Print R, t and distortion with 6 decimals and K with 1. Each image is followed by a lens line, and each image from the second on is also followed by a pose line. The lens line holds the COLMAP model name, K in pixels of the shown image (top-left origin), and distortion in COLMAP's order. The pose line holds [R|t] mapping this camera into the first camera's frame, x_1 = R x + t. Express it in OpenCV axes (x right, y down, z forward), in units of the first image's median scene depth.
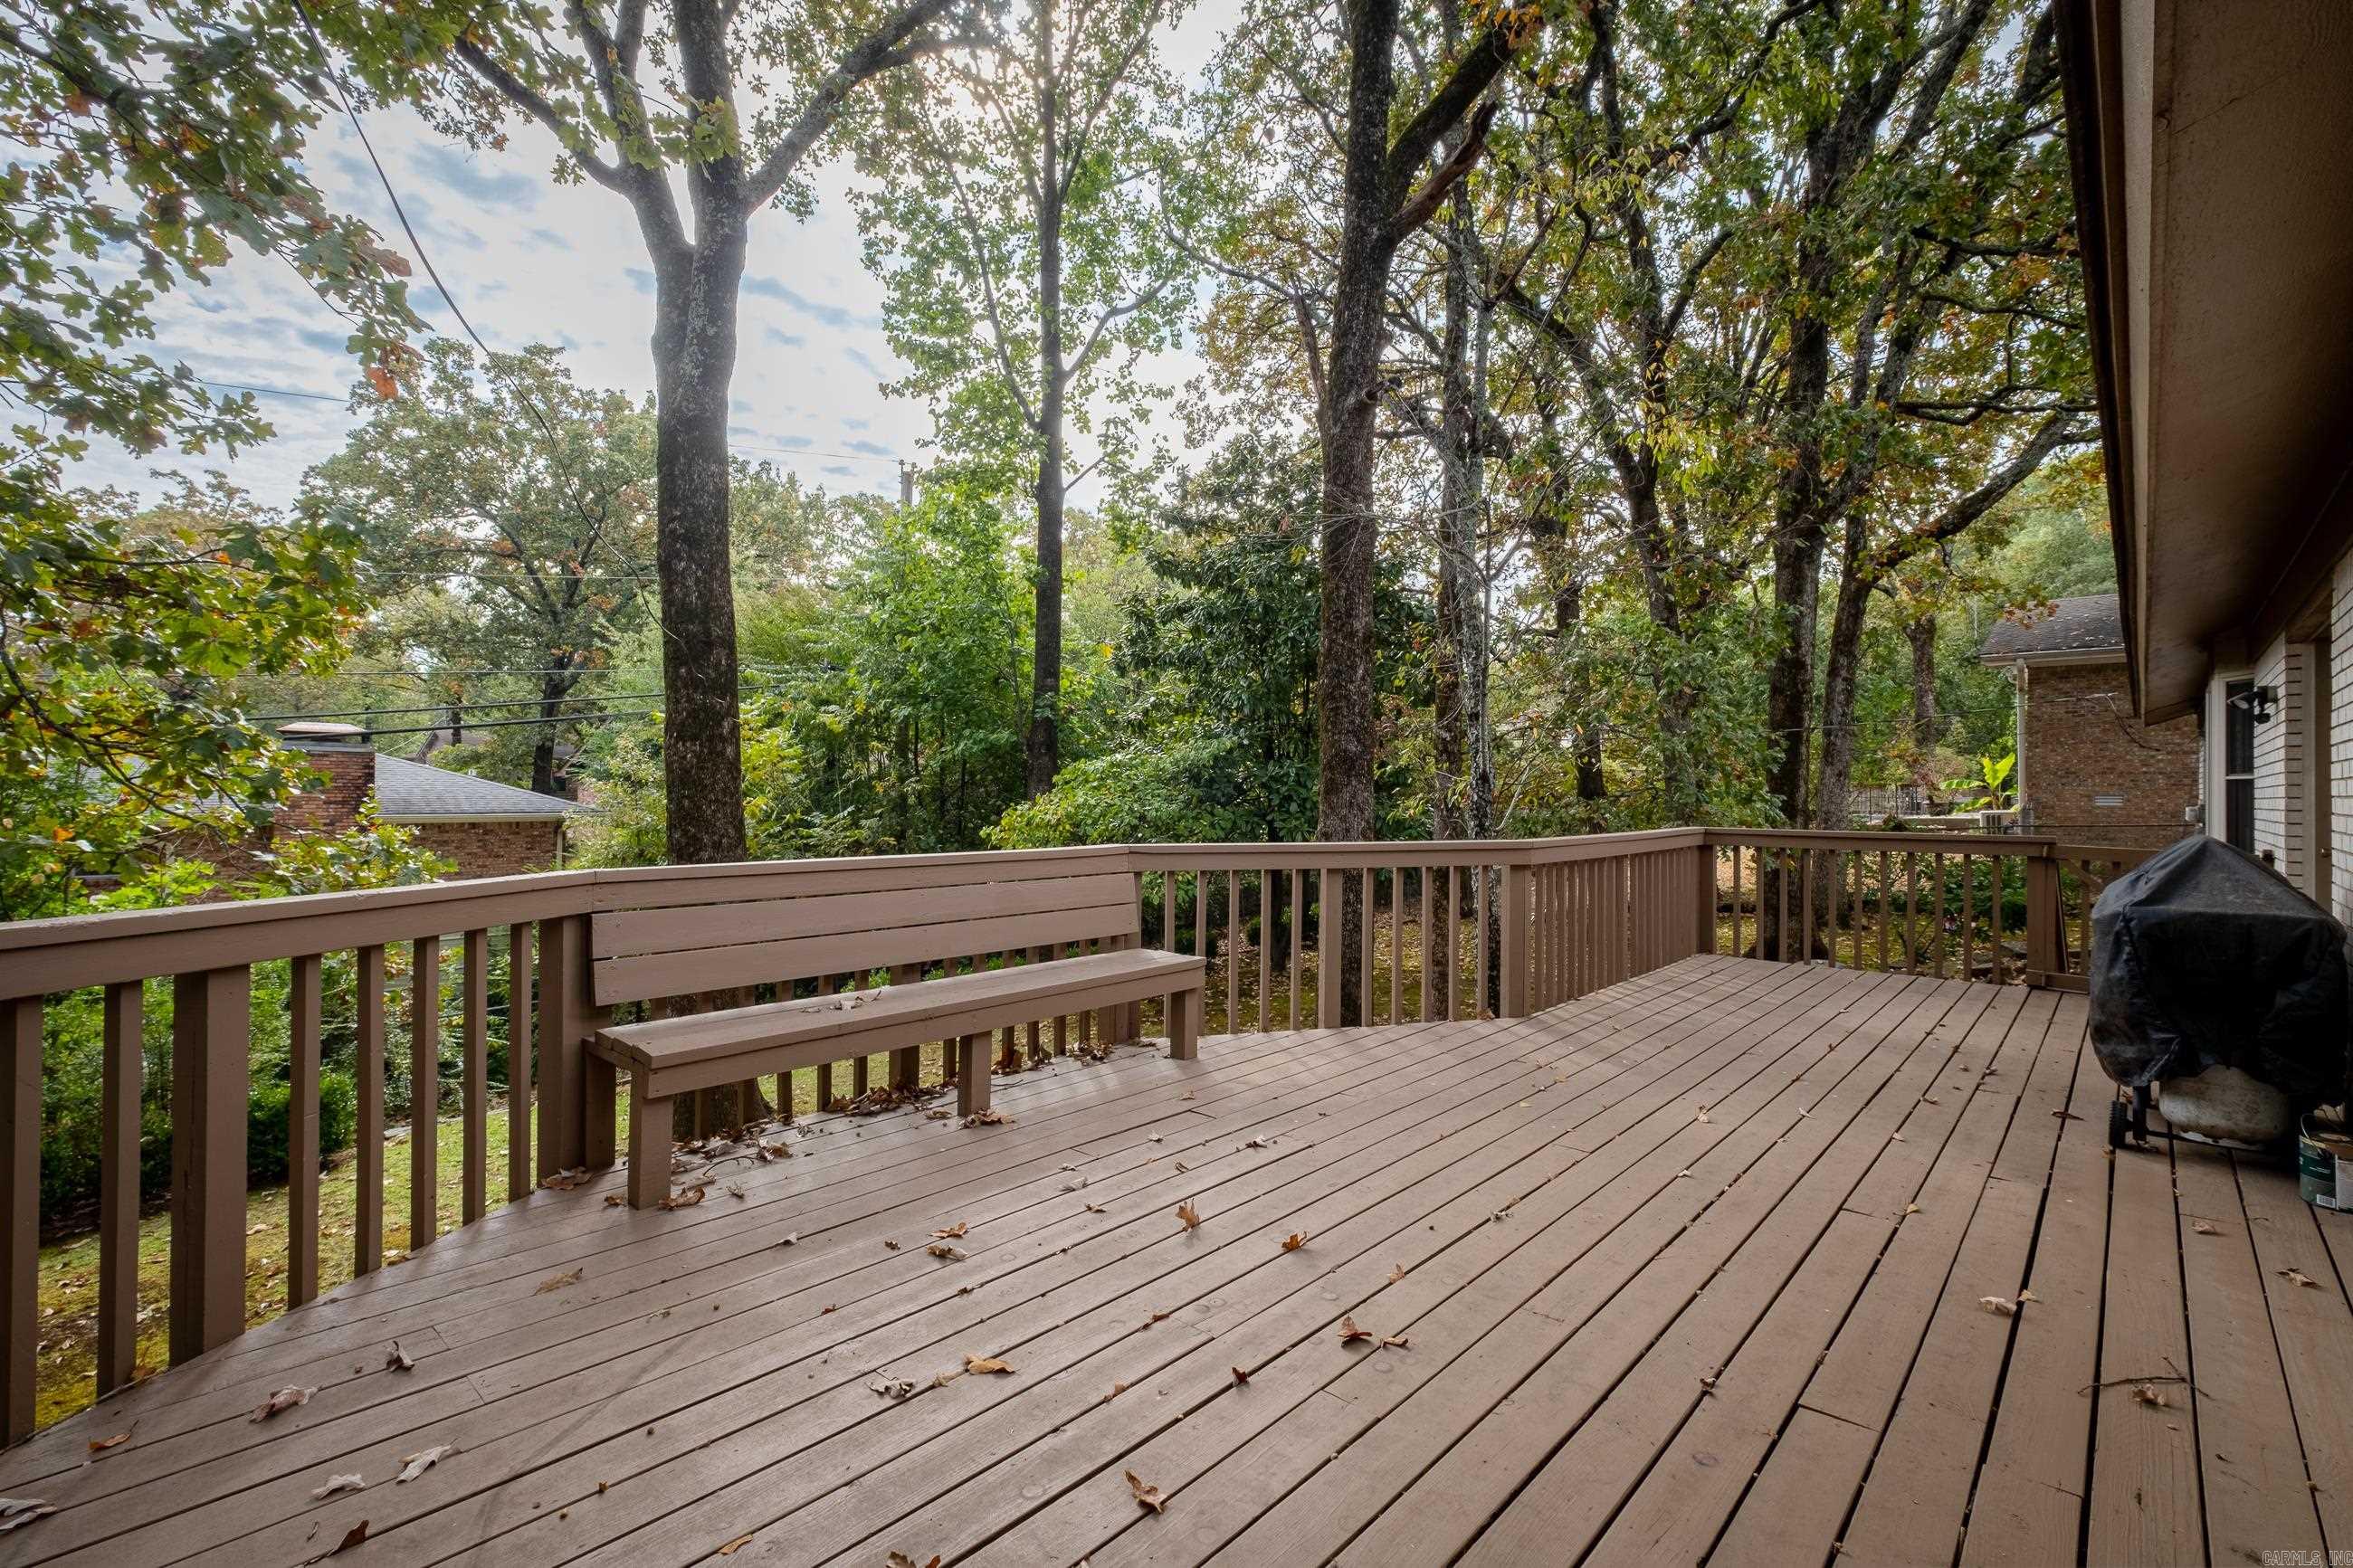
lens RADIAL K [[1062.2, 0, 1180.9], [0, 1062.2, 777.6], [0, 0, 1]] dist [0.000375, -0.000237]
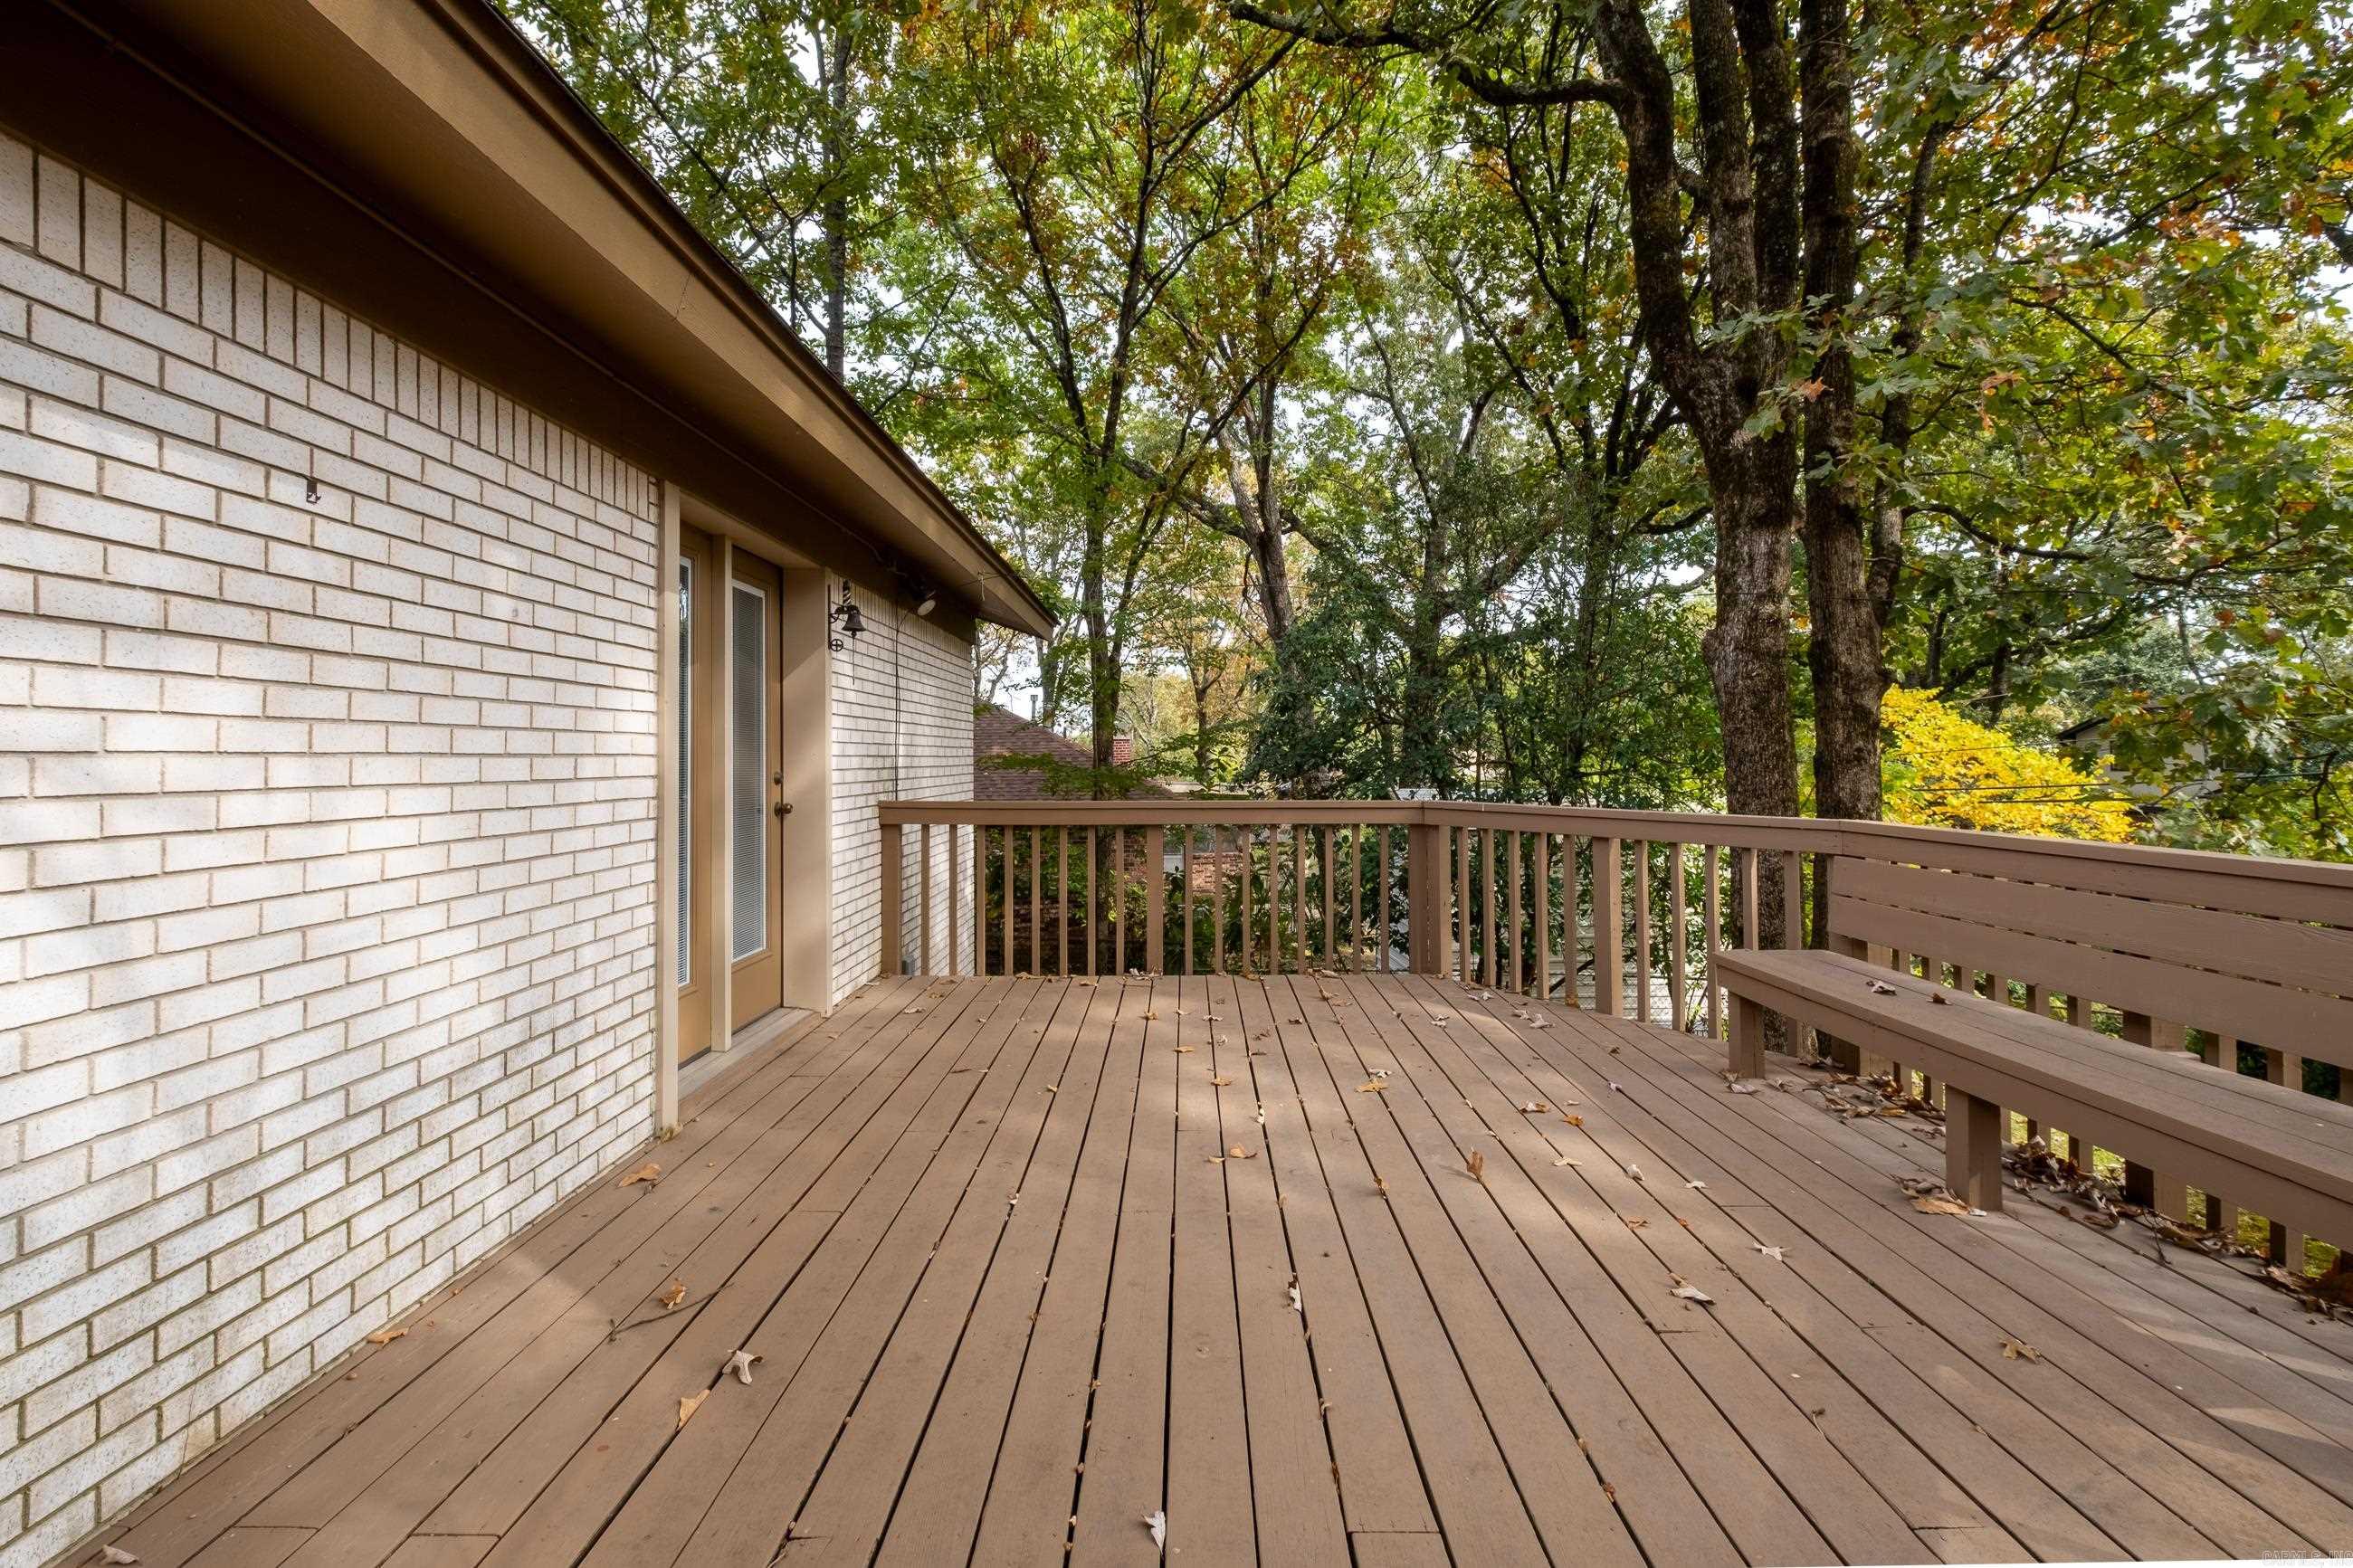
lens RADIAL K [[1062.2, 0, 1180.9], [0, 1062.2, 777.6], [0, 0, 1]] dist [0.000375, -0.000237]
pose [[-0.747403, 0.006946, -0.664334, 0.792791], [0.010836, 0.999940, -0.001737, 0.027297], [0.664282, -0.008497, -0.747433, 1.383666]]
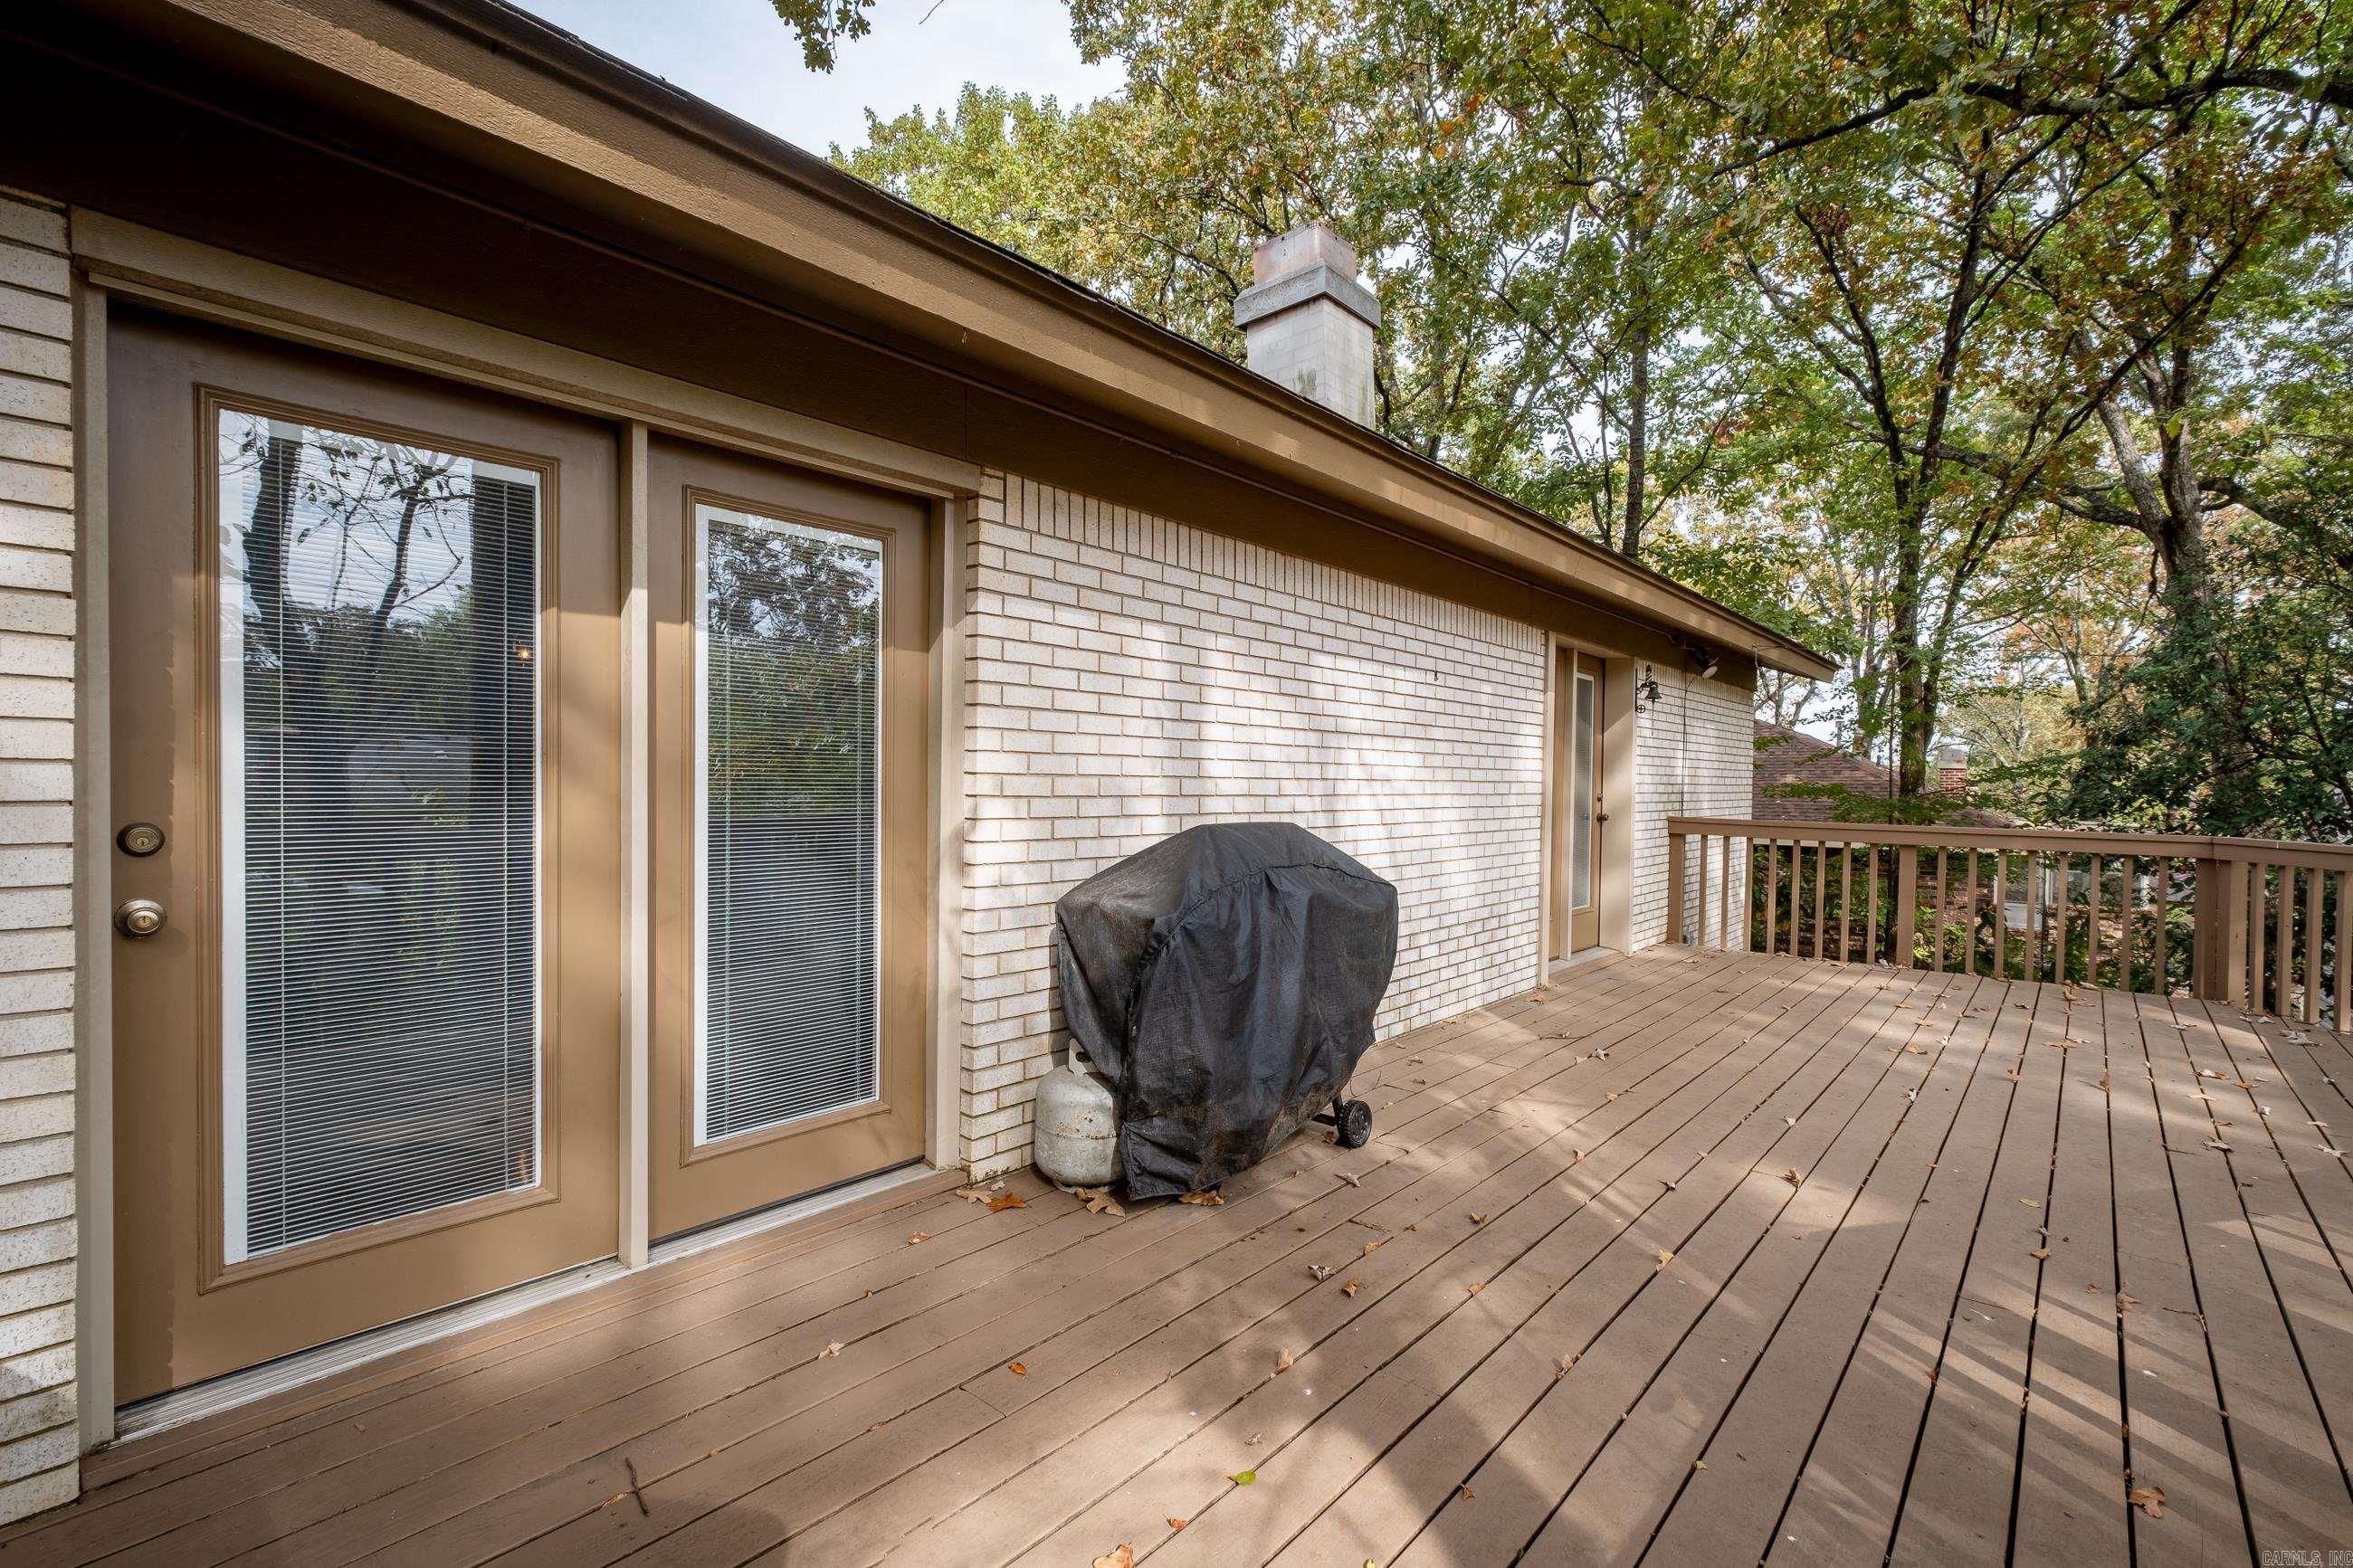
lens RADIAL K [[1062.2, 0, 1180.9], [0, 1062.2, 777.6], [0, 0, 1]] dist [0.000375, -0.000237]
pose [[-0.999485, -0.023714, -0.021610, 1.168155], [-0.023312, 0.999554, -0.018653, 0.039982], [0.022043, -0.018140, -0.999592, 2.145084]]
